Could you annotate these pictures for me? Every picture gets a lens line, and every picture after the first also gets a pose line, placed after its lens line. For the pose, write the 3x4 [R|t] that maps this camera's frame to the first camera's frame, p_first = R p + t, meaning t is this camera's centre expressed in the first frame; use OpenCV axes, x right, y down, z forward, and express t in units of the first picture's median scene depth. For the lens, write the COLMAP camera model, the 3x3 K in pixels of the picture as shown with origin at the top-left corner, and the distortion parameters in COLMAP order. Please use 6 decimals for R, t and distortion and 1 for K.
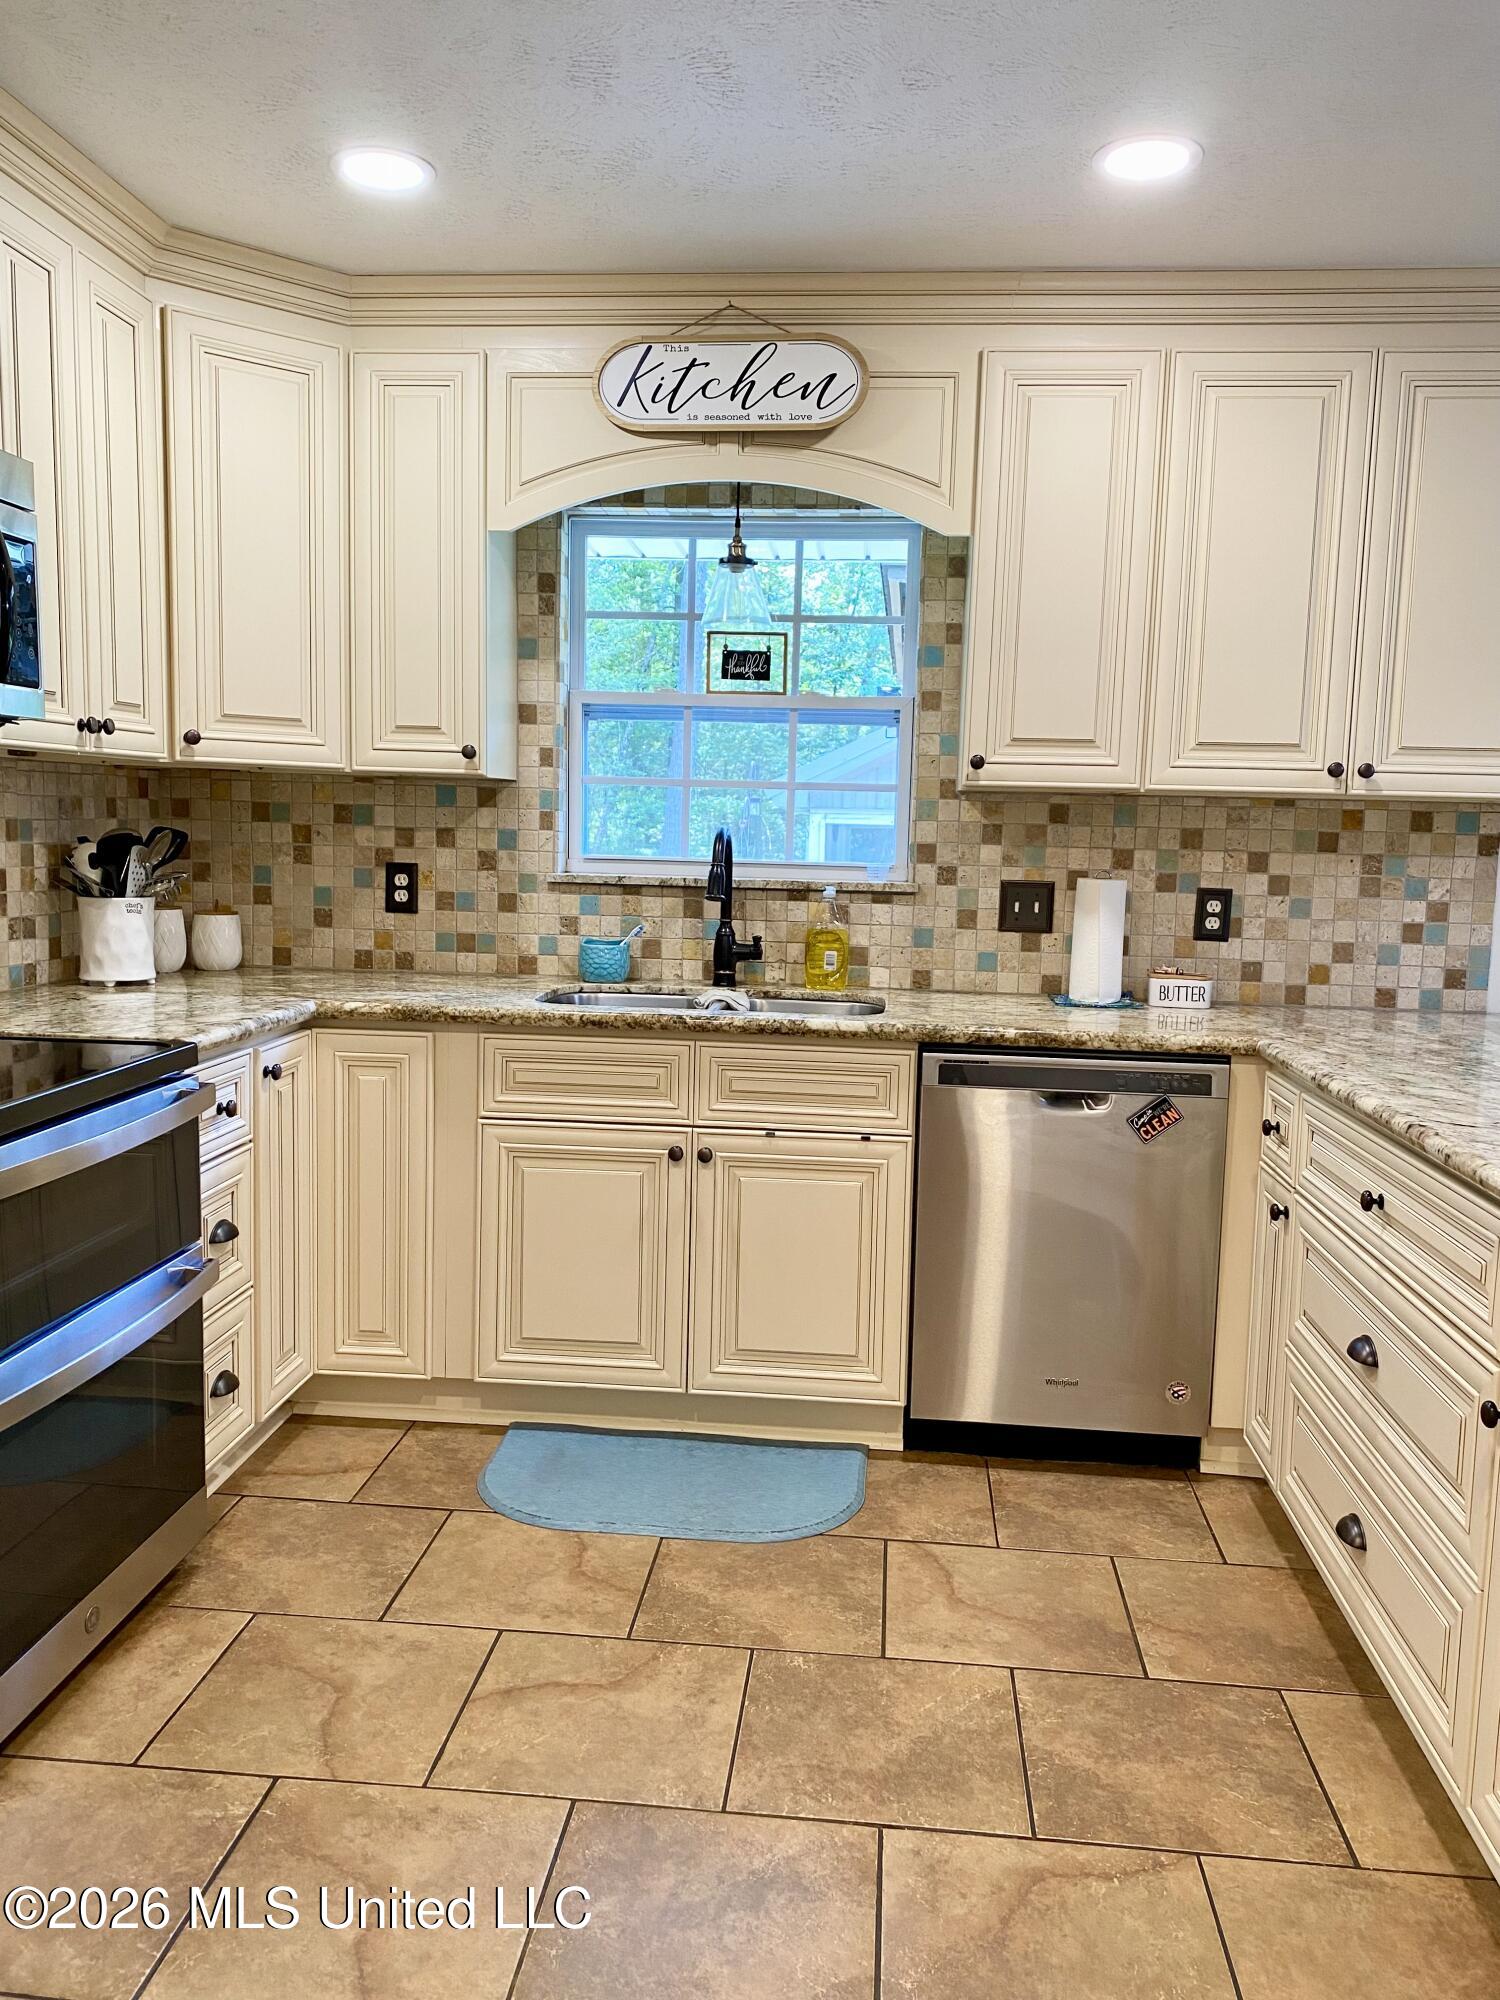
lens RADIAL K [[1517.8, 0, 759.5], [0, 1517.8, 983.0], [0, 0, 1]] dist [0.055909, -0.001413]
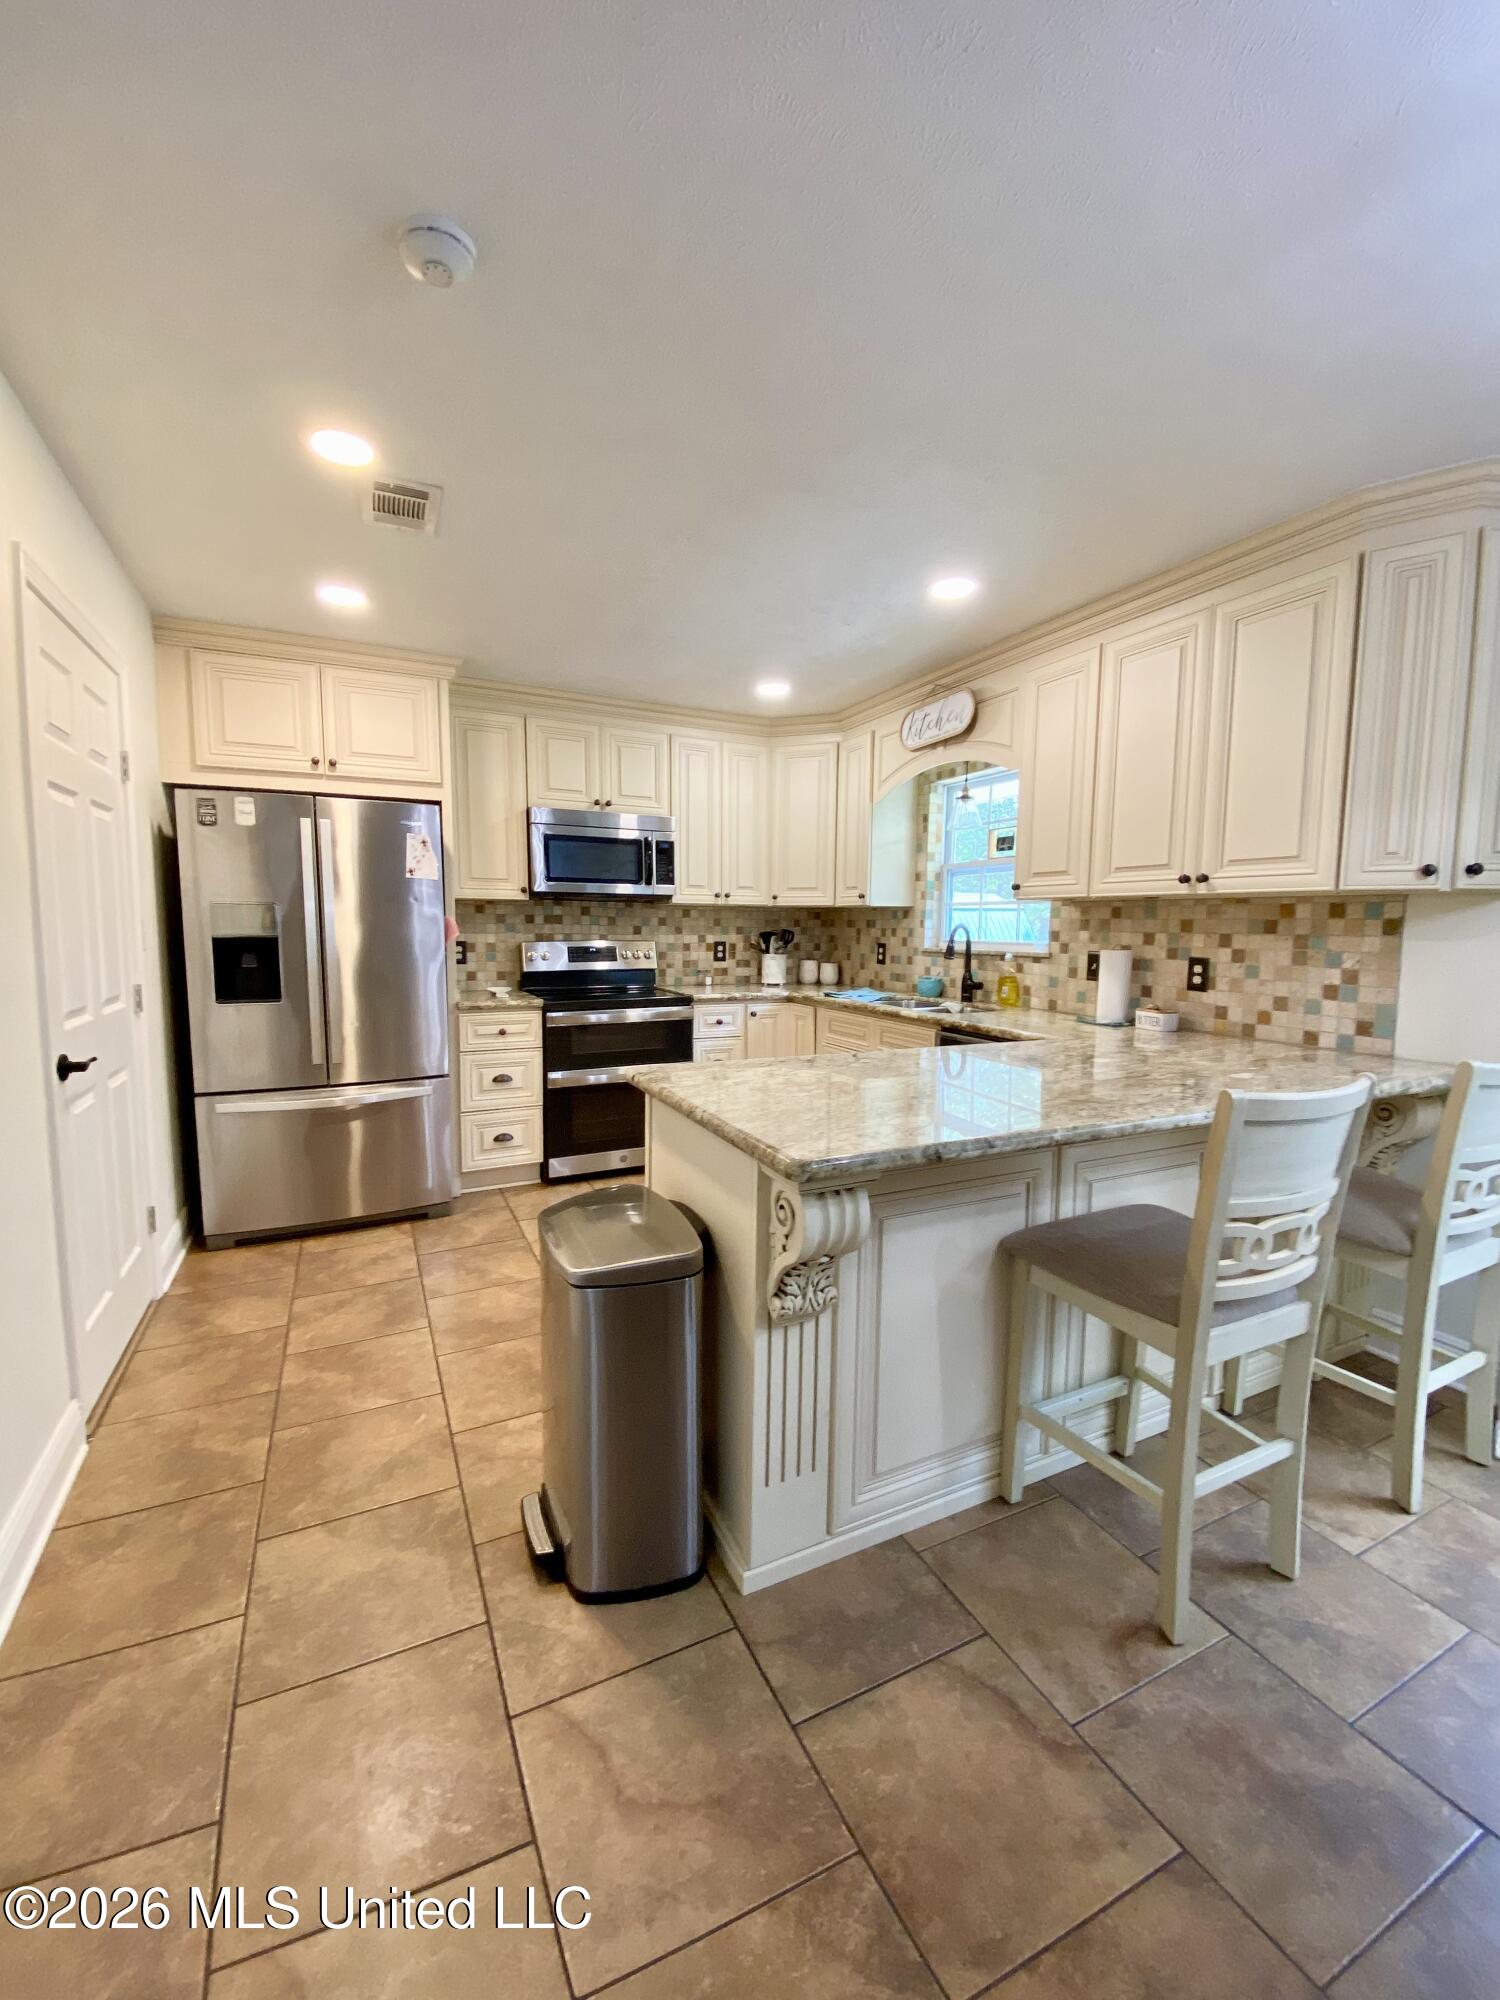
lens RADIAL K [[806.3, 0, 735.3], [0, 806.3, 1015.3], [0, 0, 1]] dist [-0.002522, -0.001342]
pose [[0.495910, 0.074526, -0.865170, 0.778002], [-0.084668, 0.995713, 0.037239, 0.006150], [0.864236, 0.054785, 0.500094, 0.184796]]
